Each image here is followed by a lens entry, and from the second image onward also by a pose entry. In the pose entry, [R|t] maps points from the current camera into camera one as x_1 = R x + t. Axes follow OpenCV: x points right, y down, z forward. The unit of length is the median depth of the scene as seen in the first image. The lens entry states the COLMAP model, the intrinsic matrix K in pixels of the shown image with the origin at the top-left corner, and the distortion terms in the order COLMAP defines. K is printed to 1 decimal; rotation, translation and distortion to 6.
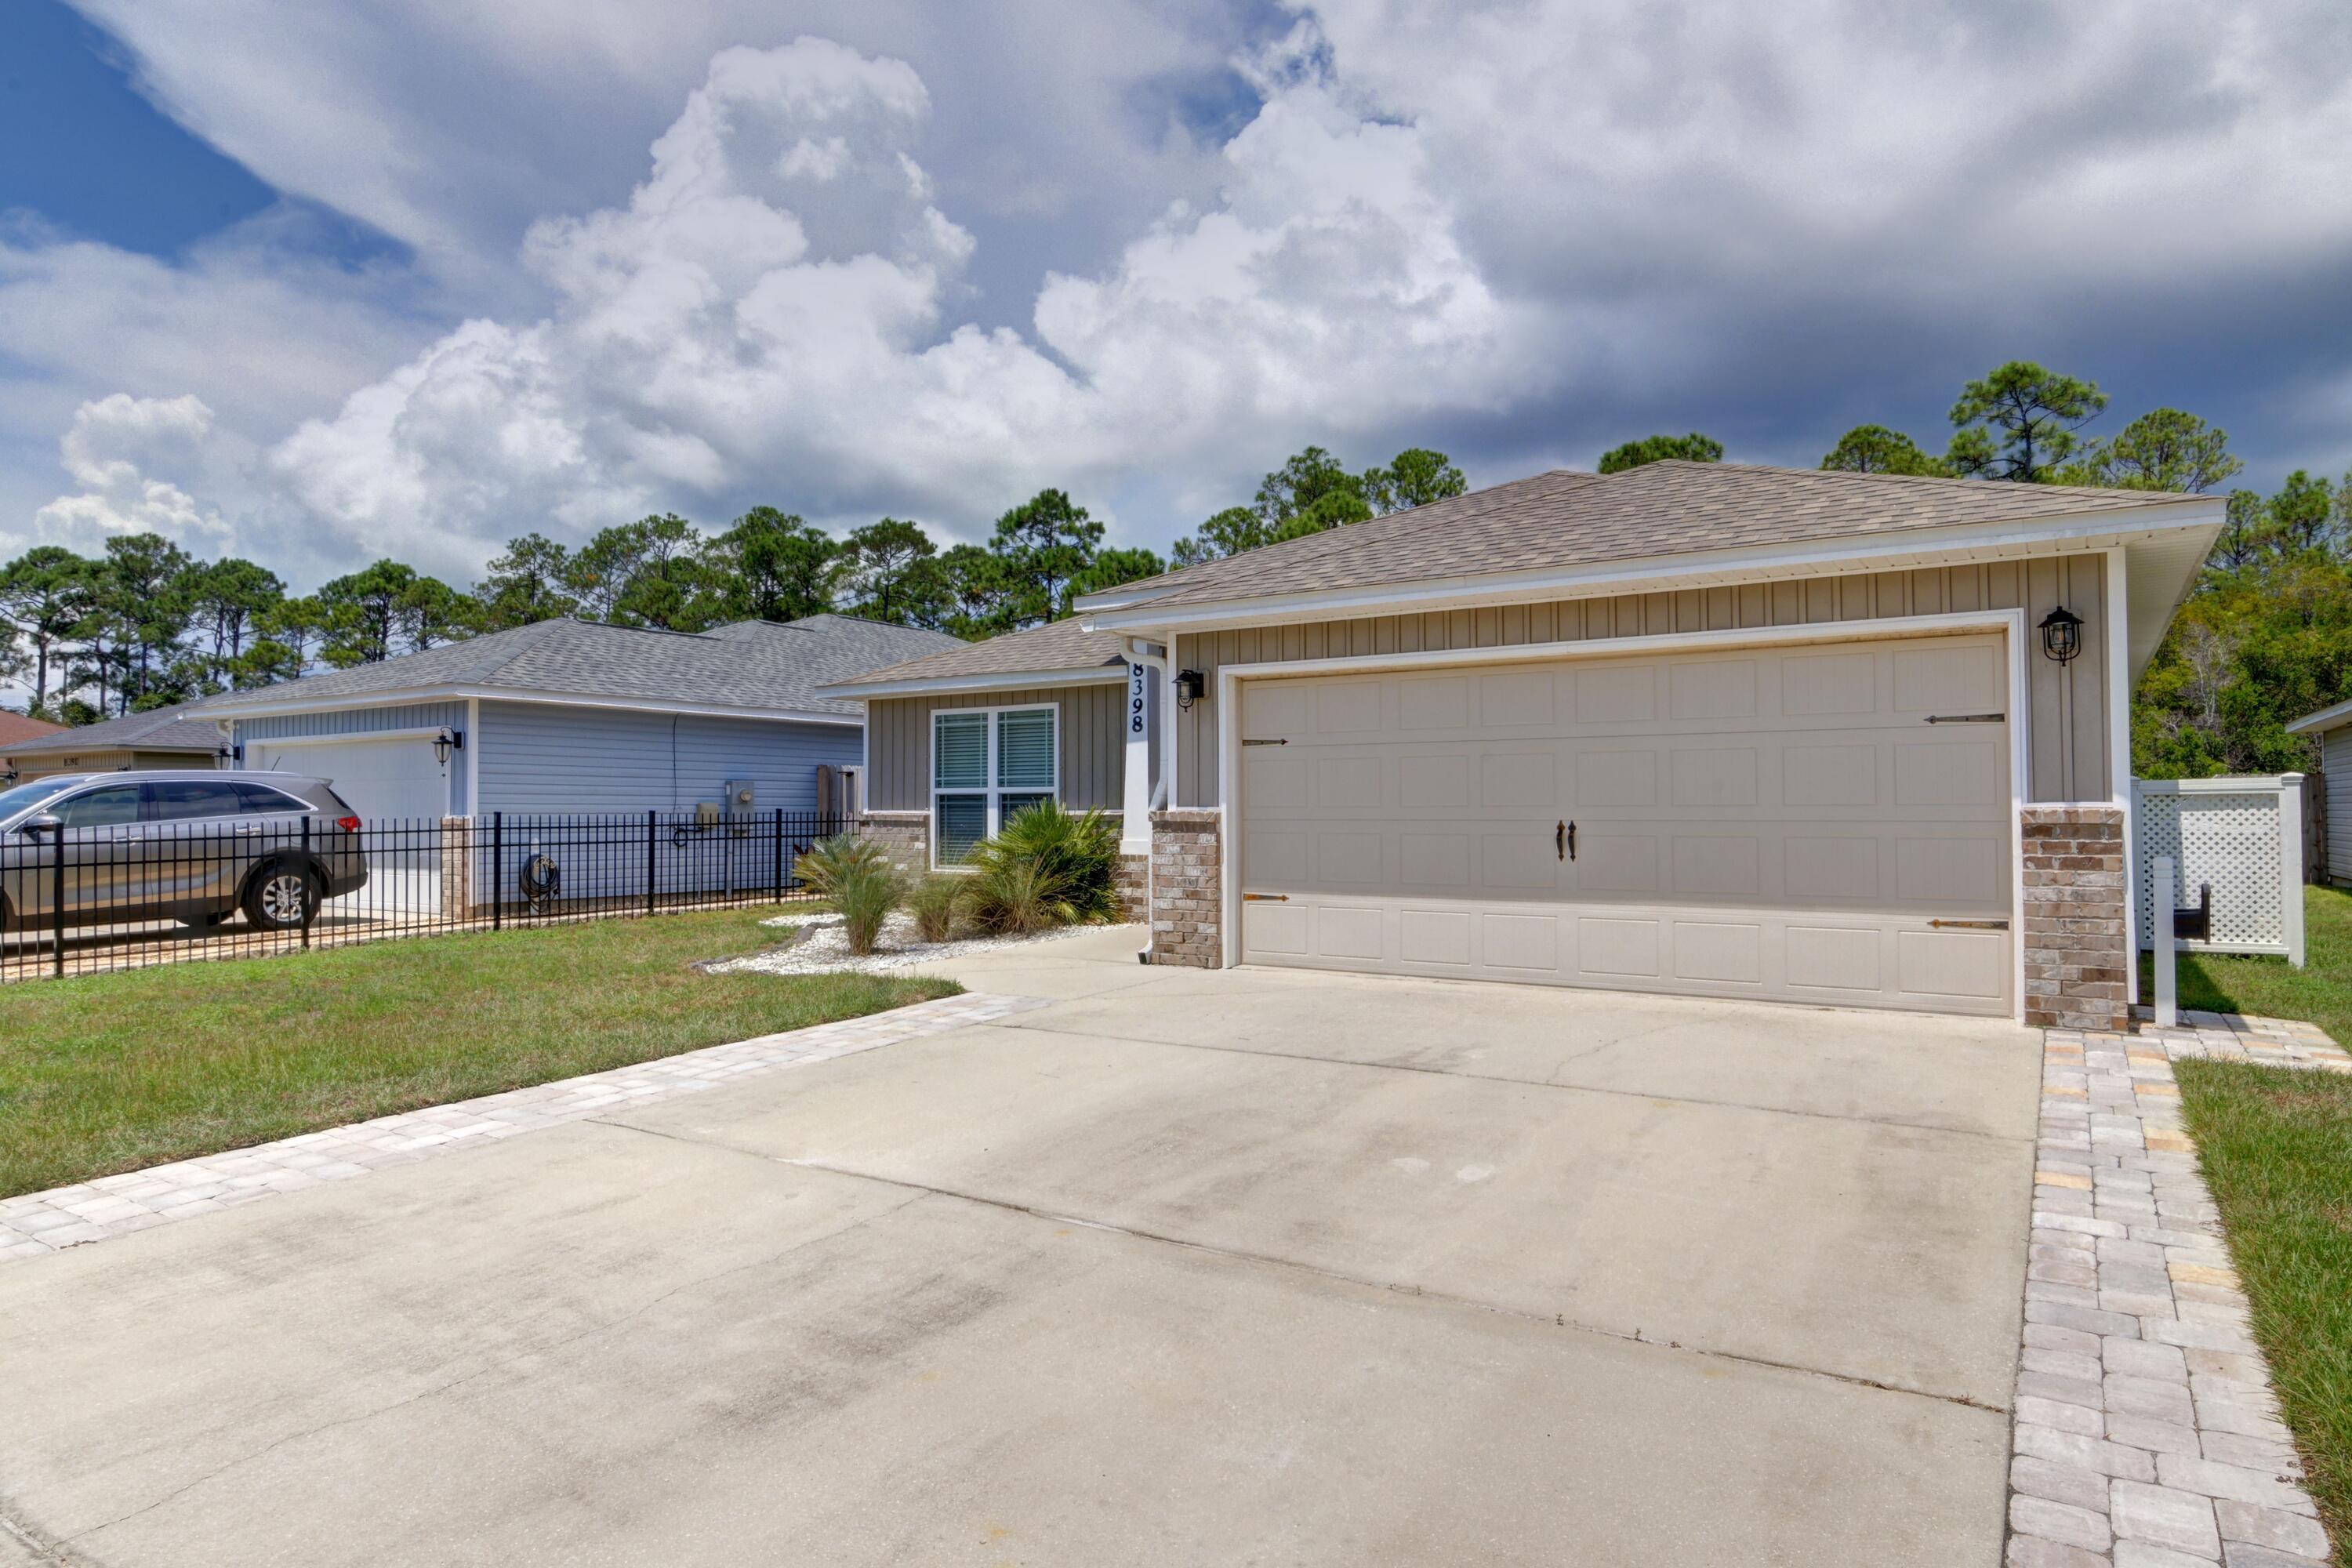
lens RADIAL K [[1366.8, 0, 1162.2], [0, 1366.8, 773.0], [0, 0, 1]] dist [-0.000030, -0.002400]
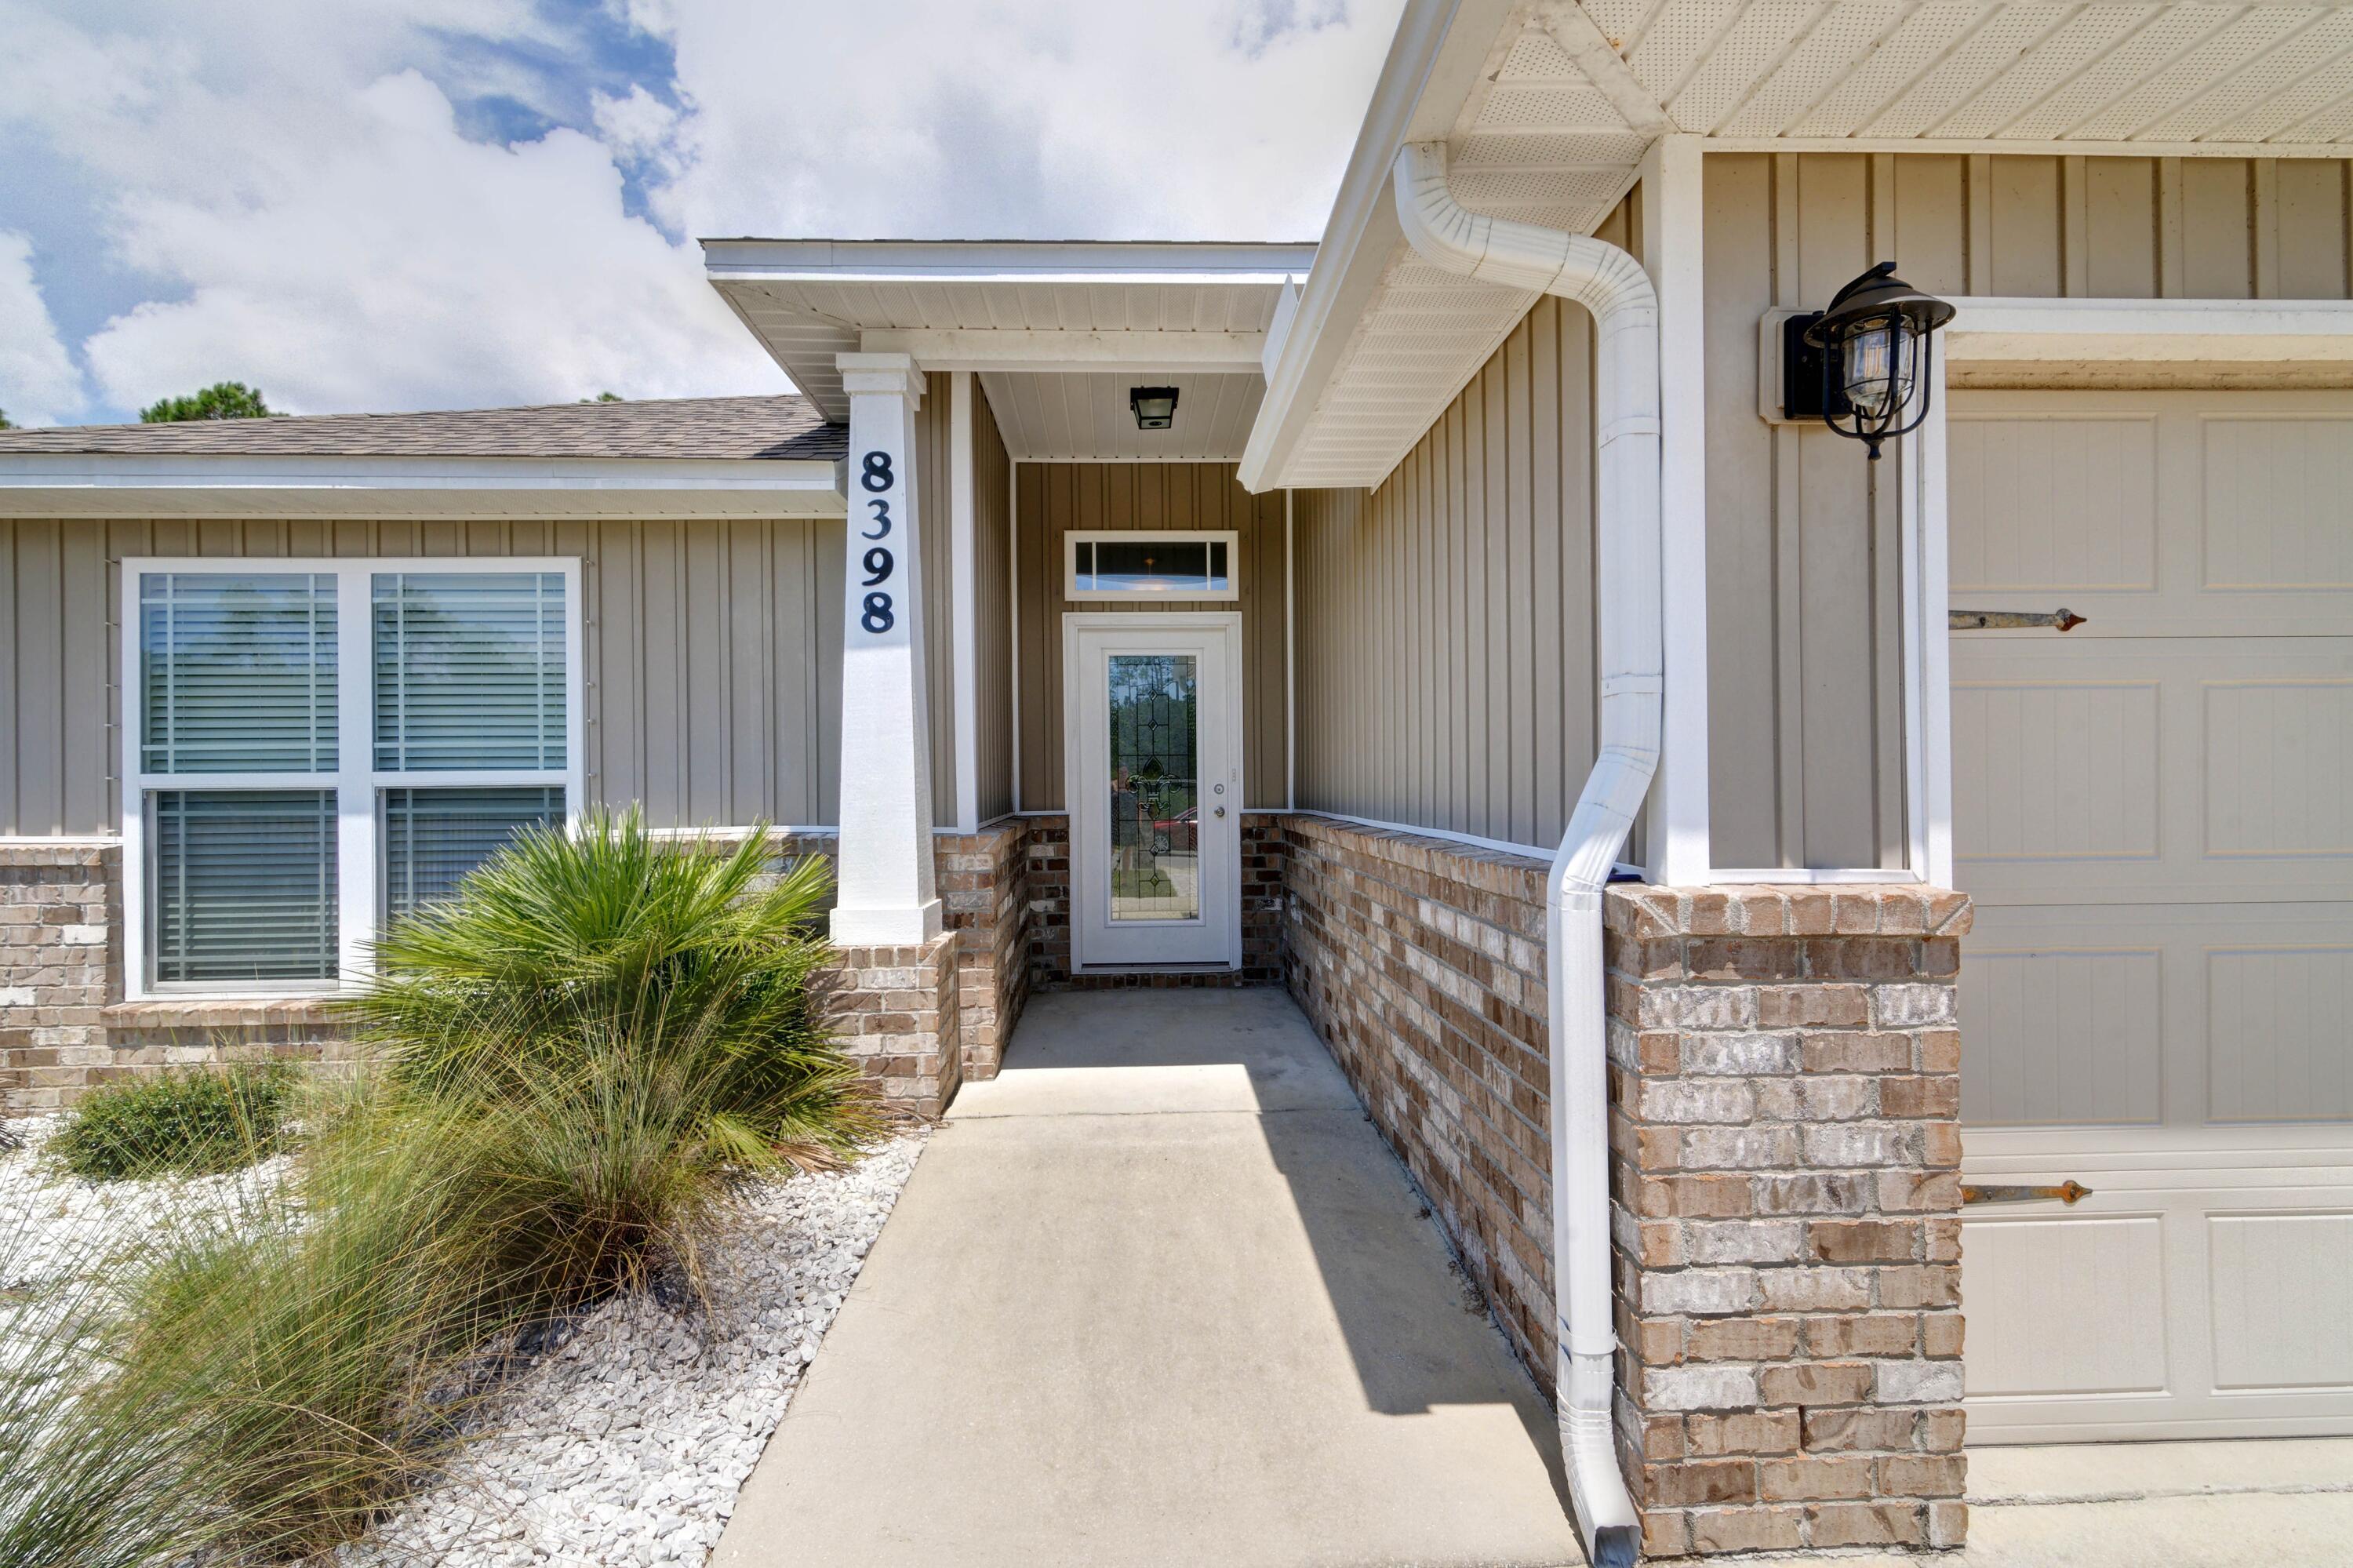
lens RADIAL K [[1127.5, 0, 1171.5], [0, 1127.5, 779.1], [0, 0, 1]] dist [0.012268, -0.002242]
pose [[0.809413, -0.006898, 0.587199, -0.122123], [-0.008080, 0.999706, 0.022881, 0.003375], [-0.587184, -0.023265, 0.809119, 0.594734]]
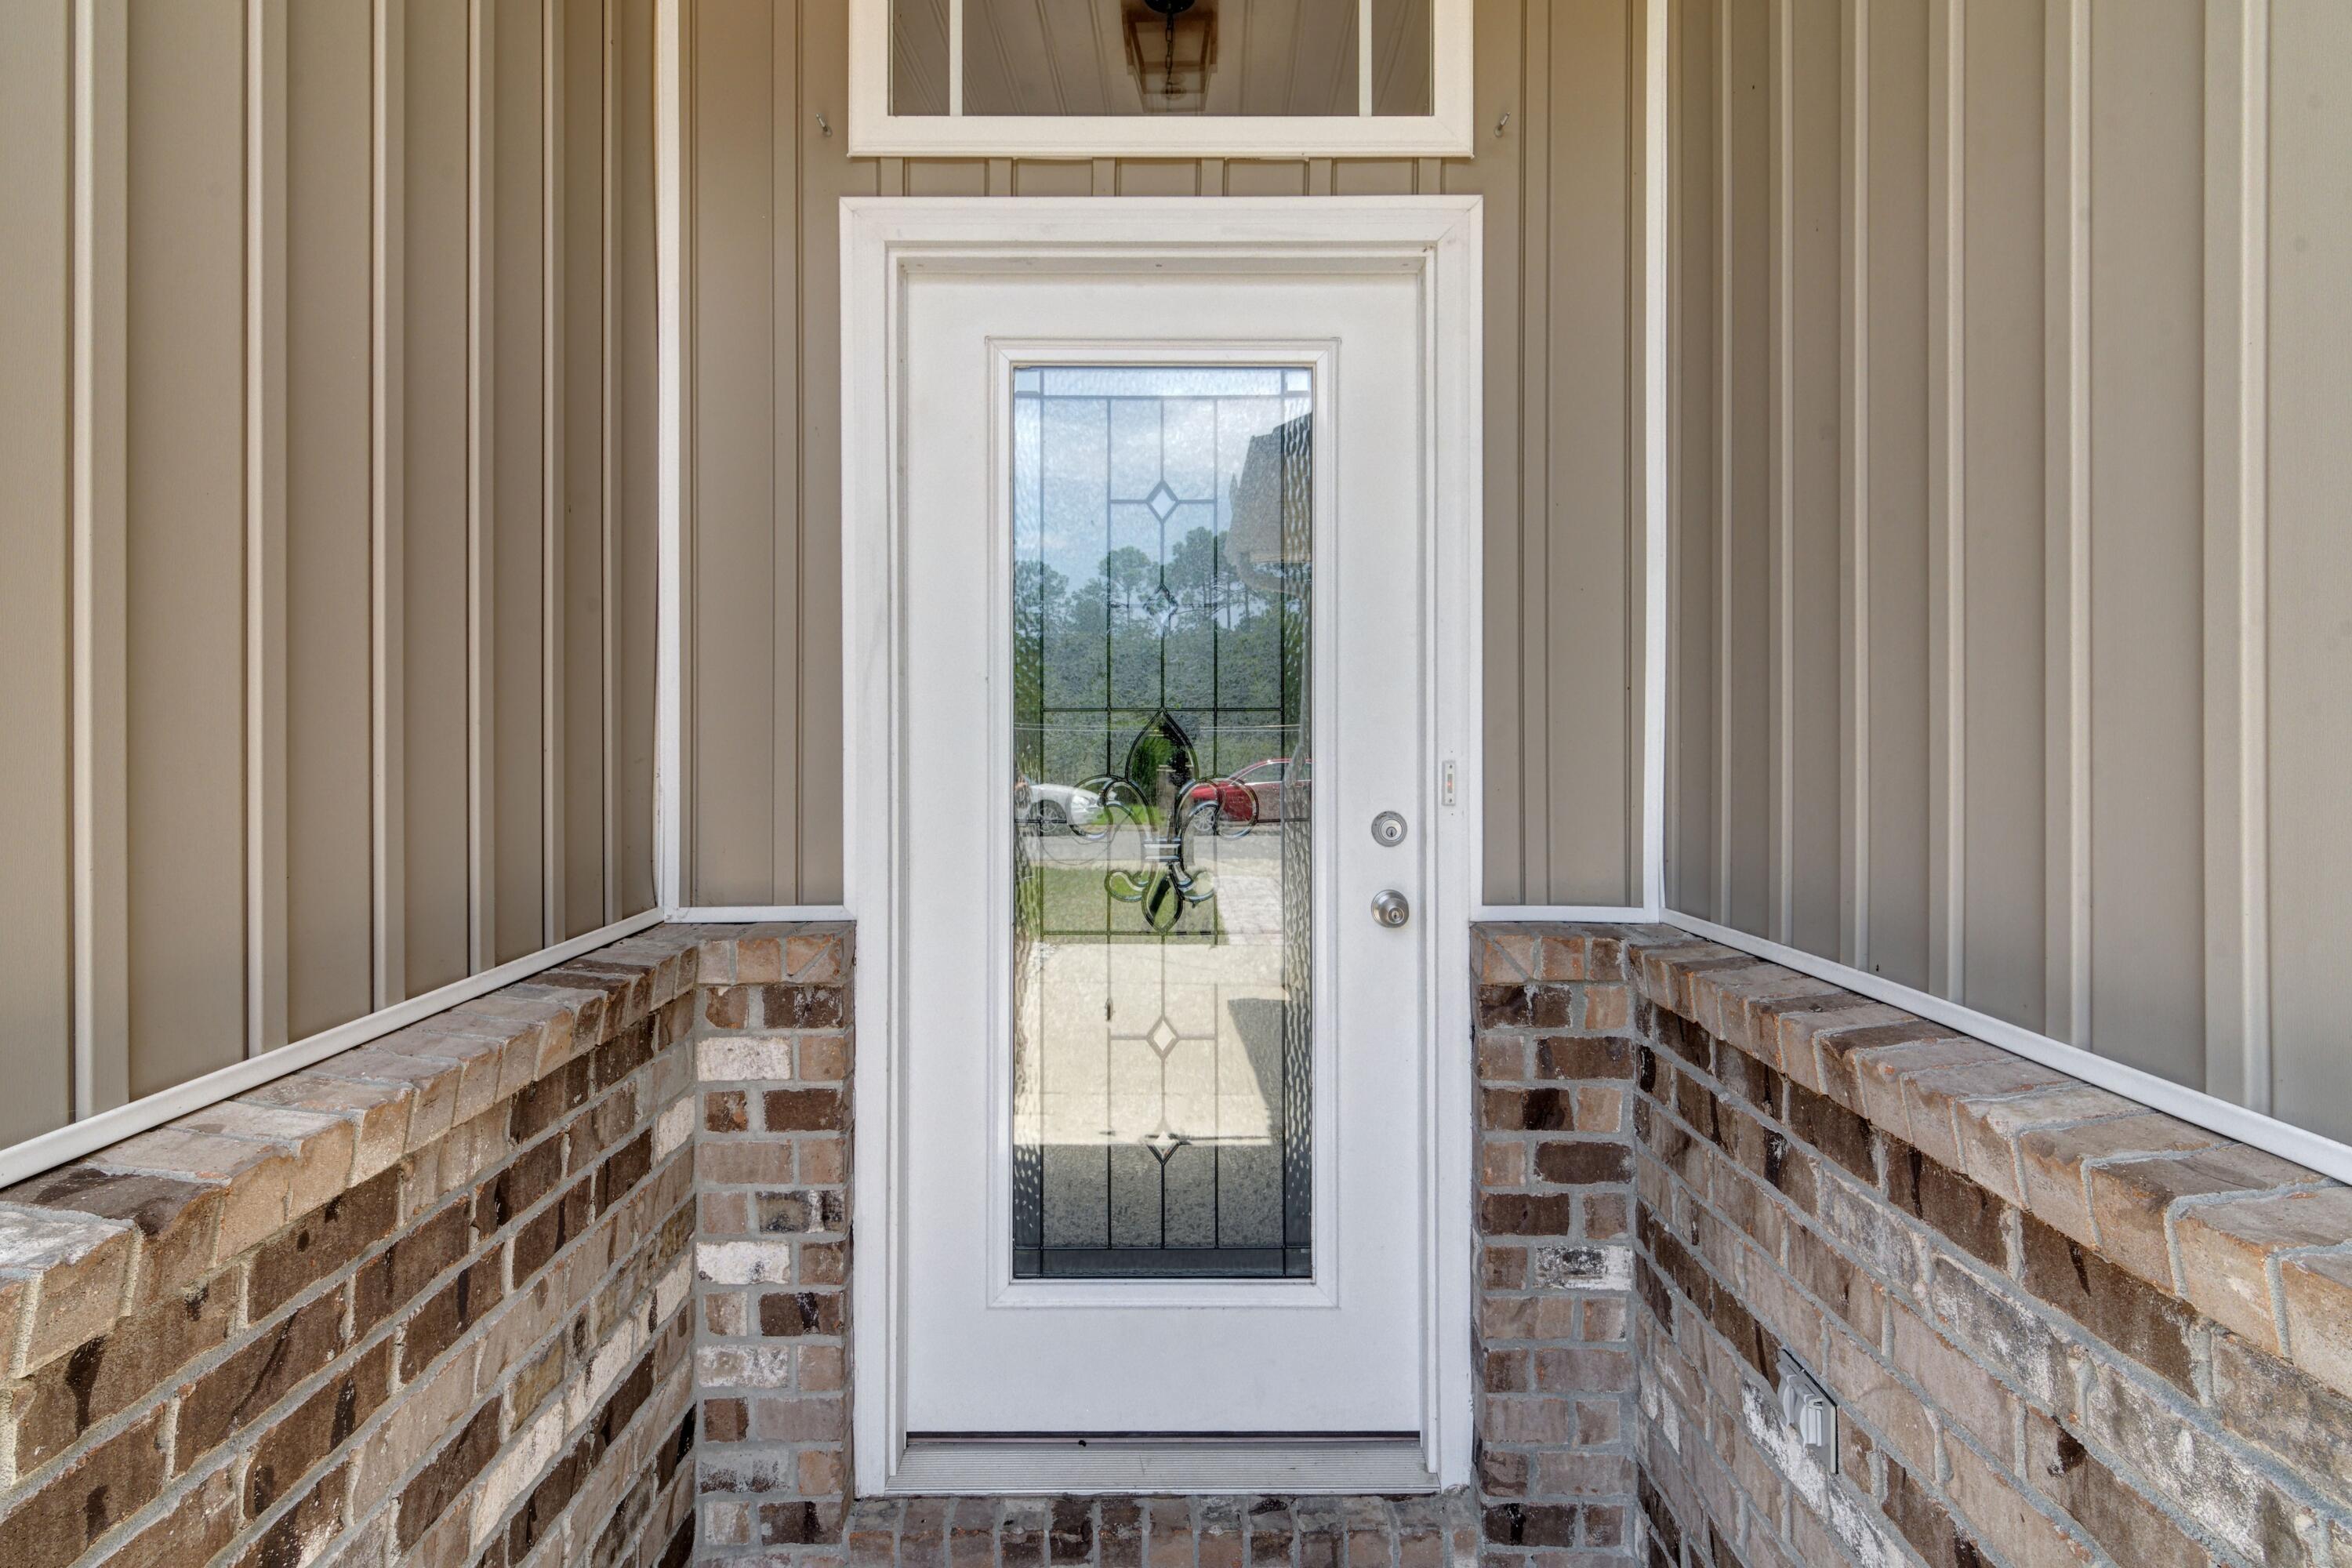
lens RADIAL K [[1247.8, 0, 1187.6], [0, 1247.8, 766.4], [0, 0, 1]] dist [-0.001023, -0.000067]
pose [[0.838188, 0.000219, 0.545382, 0.057415], [-0.014933, 0.999634, 0.022549, 0.006893], [-0.545177, -0.027045, 0.837884, 0.837330]]
